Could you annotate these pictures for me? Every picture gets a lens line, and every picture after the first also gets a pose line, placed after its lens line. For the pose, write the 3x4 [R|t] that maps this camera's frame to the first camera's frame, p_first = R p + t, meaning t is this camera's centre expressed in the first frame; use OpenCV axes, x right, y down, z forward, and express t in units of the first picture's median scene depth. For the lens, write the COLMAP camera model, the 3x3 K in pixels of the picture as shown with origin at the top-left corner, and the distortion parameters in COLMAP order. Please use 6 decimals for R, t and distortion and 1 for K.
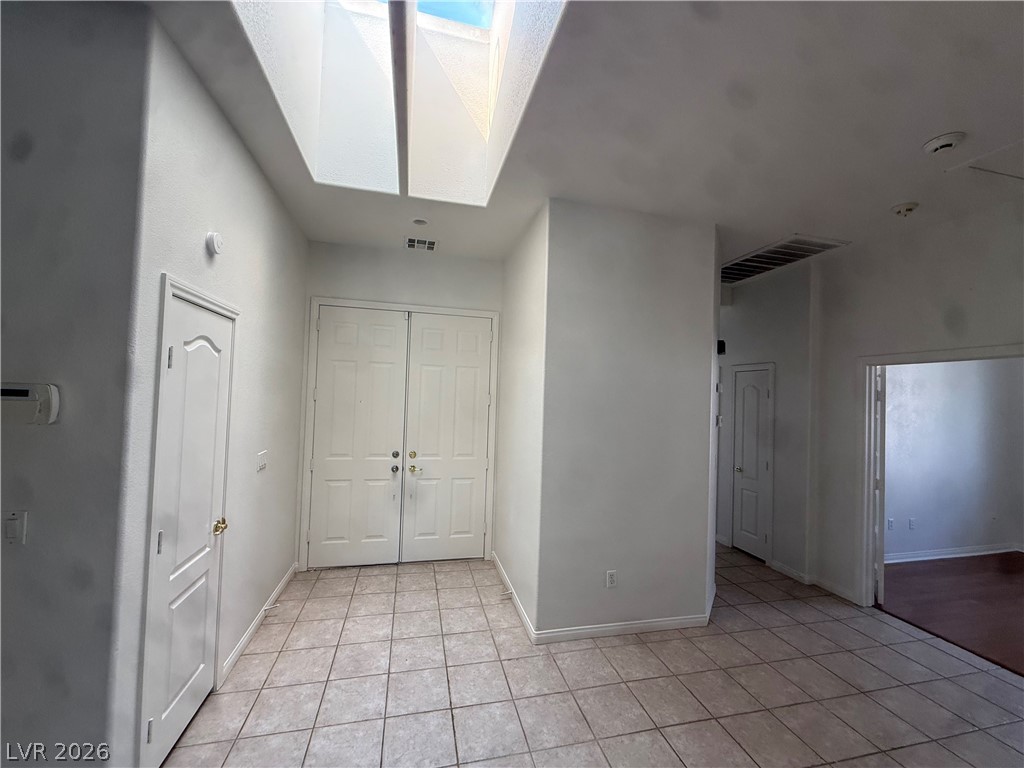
lens RADIAL K [[408.8, 0, 508.1], [0, 408.8, 387.4], [0, 0, 1]] dist [-0.000450, 0.000233]
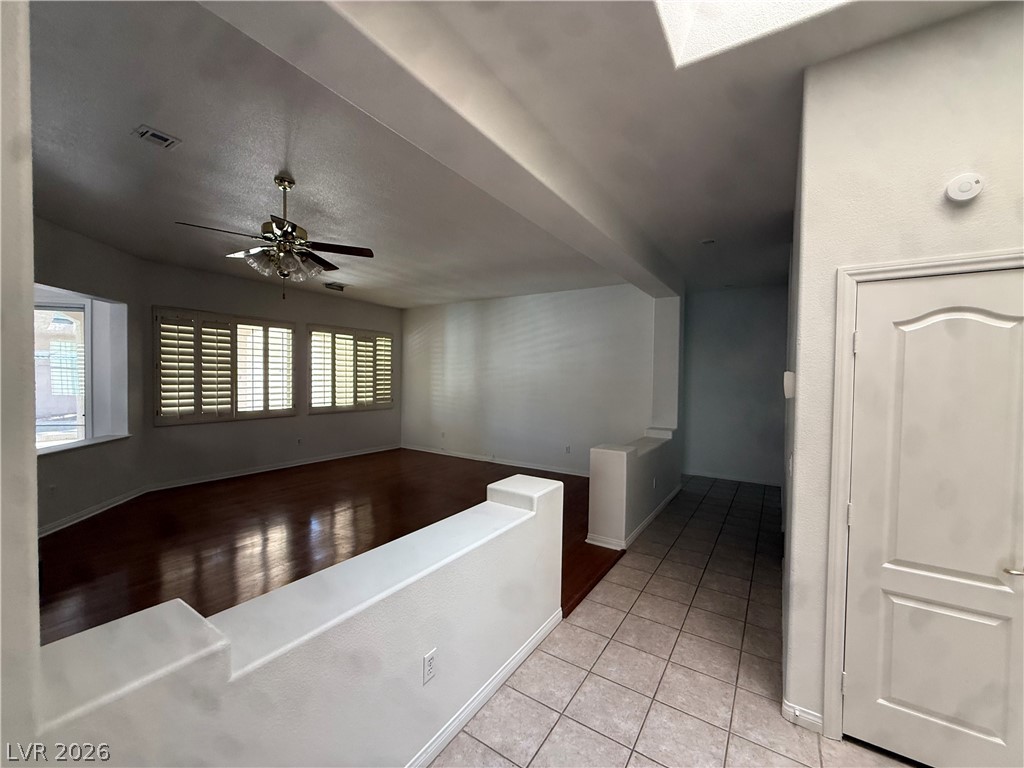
lens RADIAL K [[408.8, 0, 511.0], [0, 408.8, 386.2], [0, 0, 1]] dist [-0.000450, 0.000233]
pose [[-0.729746, -0.029775, -0.683069, 0.269267], [-0.024739, 0.999547, -0.017140, 0.038100], [0.683270, 0.004390, -0.730152, 0.572222]]
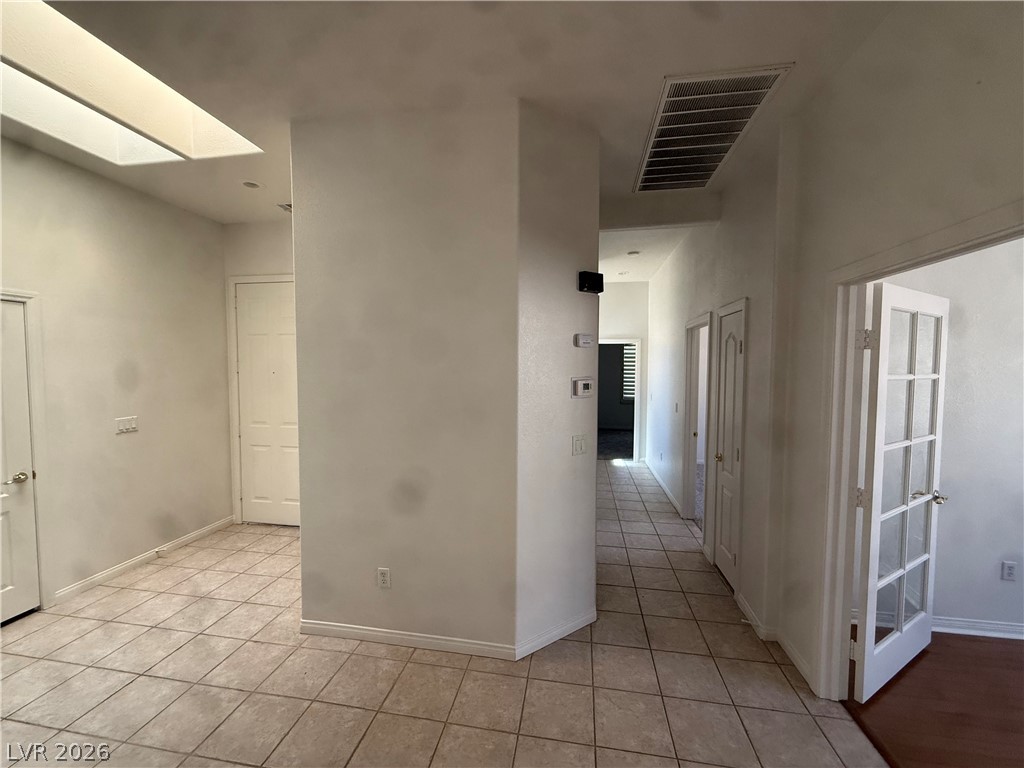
lens RADIAL K [[408.8, 0, 510.6], [0, 408.8, 386.8], [0, 0, 1]] dist [-0.000450, 0.000233]
pose [[0.917970, -0.009783, -0.396528, 0.696317], [0.036035, 0.997619, 0.058810, 0.035208], [0.395009, -0.068275, 0.916137, 0.310218]]
